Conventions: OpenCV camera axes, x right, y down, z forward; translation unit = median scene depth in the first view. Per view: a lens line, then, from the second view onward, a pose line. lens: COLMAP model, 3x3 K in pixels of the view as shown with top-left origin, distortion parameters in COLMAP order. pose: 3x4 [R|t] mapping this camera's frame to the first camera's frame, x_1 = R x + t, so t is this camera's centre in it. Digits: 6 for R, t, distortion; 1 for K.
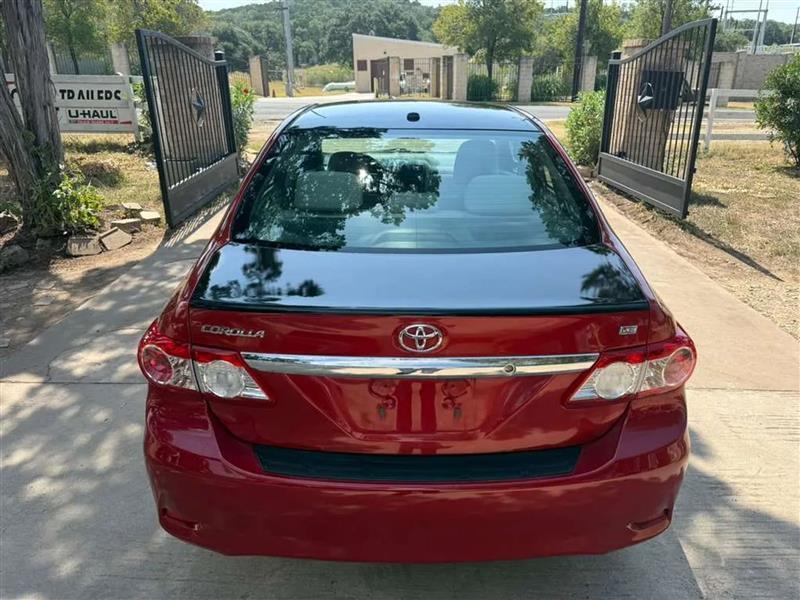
lens RADIAL K [[569.1, 0, 407.4], [0, 569.1, 296.0], [0, 0, 1]] dist [0.011009, -0.021762]
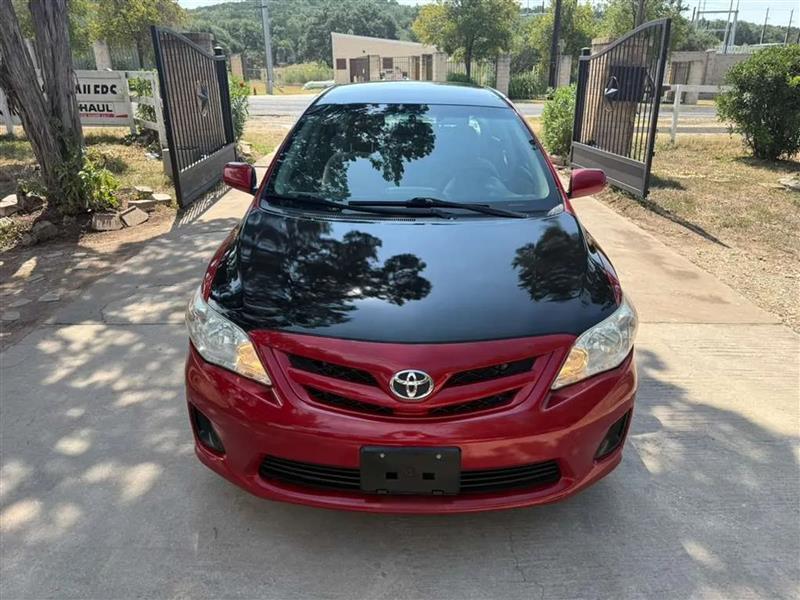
lens RADIAL K [[569.1, 0, 405.5], [0, 569.1, 297.1], [0, 0, 1]] dist [0.011009, -0.021762]
pose [[0.999449, -0.010159, 0.031603, -0.018763], [0.010068, 0.999945, 0.003052, 0.041968], [-0.031632, -0.002732, 0.999496, -0.084765]]
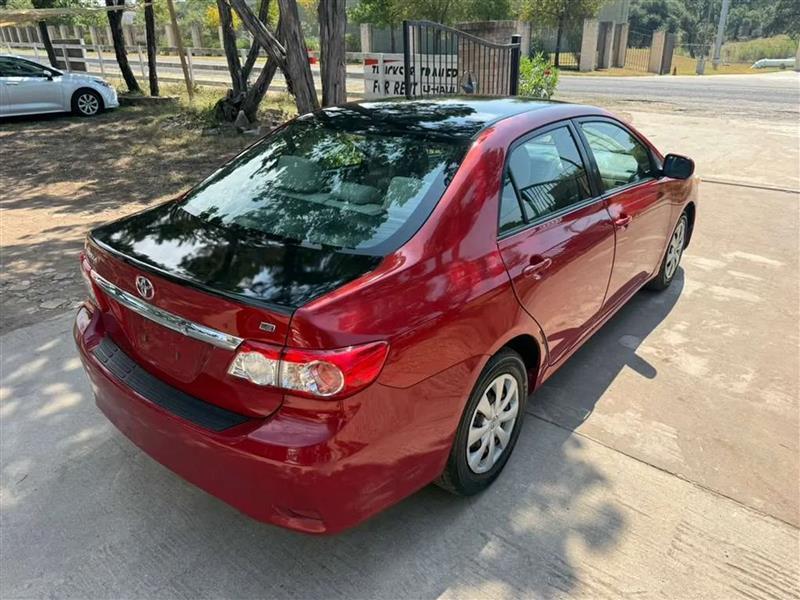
lens RADIAL K [[569.1, 0, 405.0], [0, 569.1, 297.2], [0, 0, 1]] dist [0.011009, -0.021762]
pose [[0.779118, 0.245021, -0.577009, 0.243727], [-0.221180, 0.968700, 0.112697, -0.036029], [0.586562, 0.039818, 0.808925, 0.054681]]
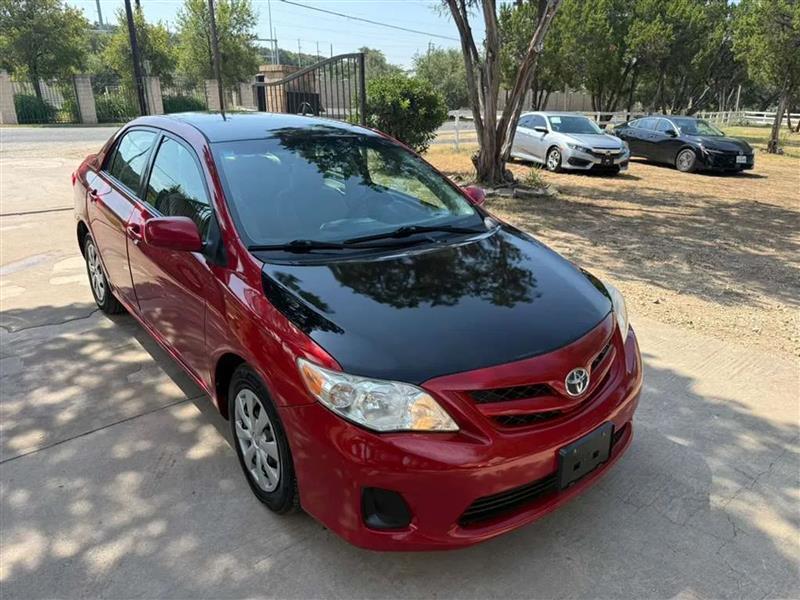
lens RADIAL K [[569.1, 0, 402.4], [0, 569.1, 298.5], [0, 0, 1]] dist [0.011009, -0.021762]
pose [[0.748083, -0.215381, 0.627680, -0.244244], [0.232584, 0.970964, 0.055976, 0.003425], [-0.621511, 0.104114, 0.776456, -0.011192]]
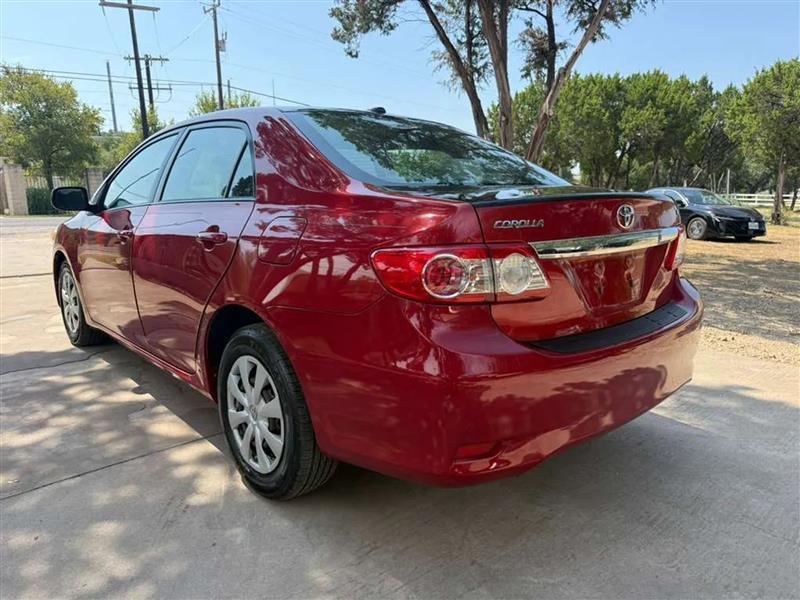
lens RADIAL K [[569.1, 0, 402.7], [0, 569.1, 294.6], [0, 0, 1]] dist [0.011009, -0.021762]
pose [[0.745933, -0.124523, 0.654276, -0.229284], [0.252137, 0.962048, -0.104361, 0.047950], [-0.616450, 0.242814, 0.749020, 0.077863]]
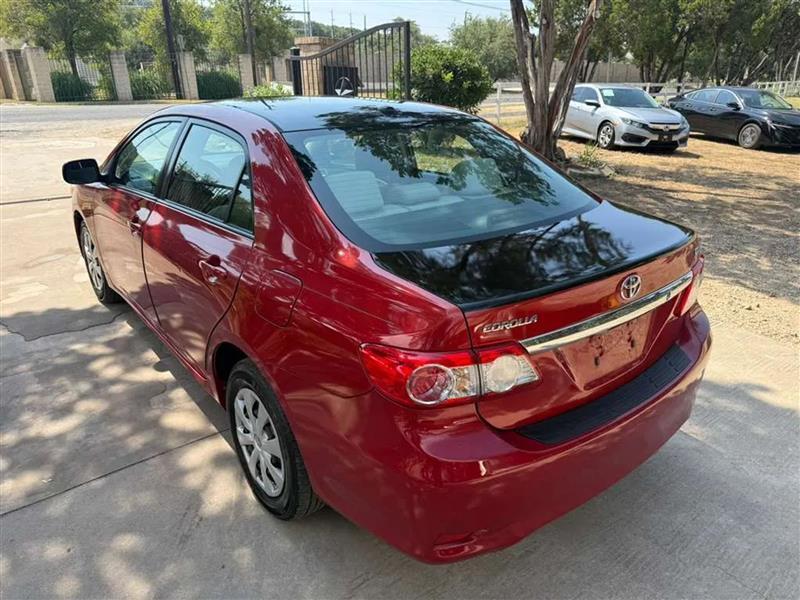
lens RADIAL K [[569.1, 0, 400.7], [0, 569.1, 298.2], [0, 0, 1]] dist [0.011009, -0.021762]
pose [[0.785909, -0.232625, 0.572916, -0.202360], [0.227268, 0.970353, 0.082239, -0.022812], [-0.575062, 0.065573, 0.815478, 0.057749]]
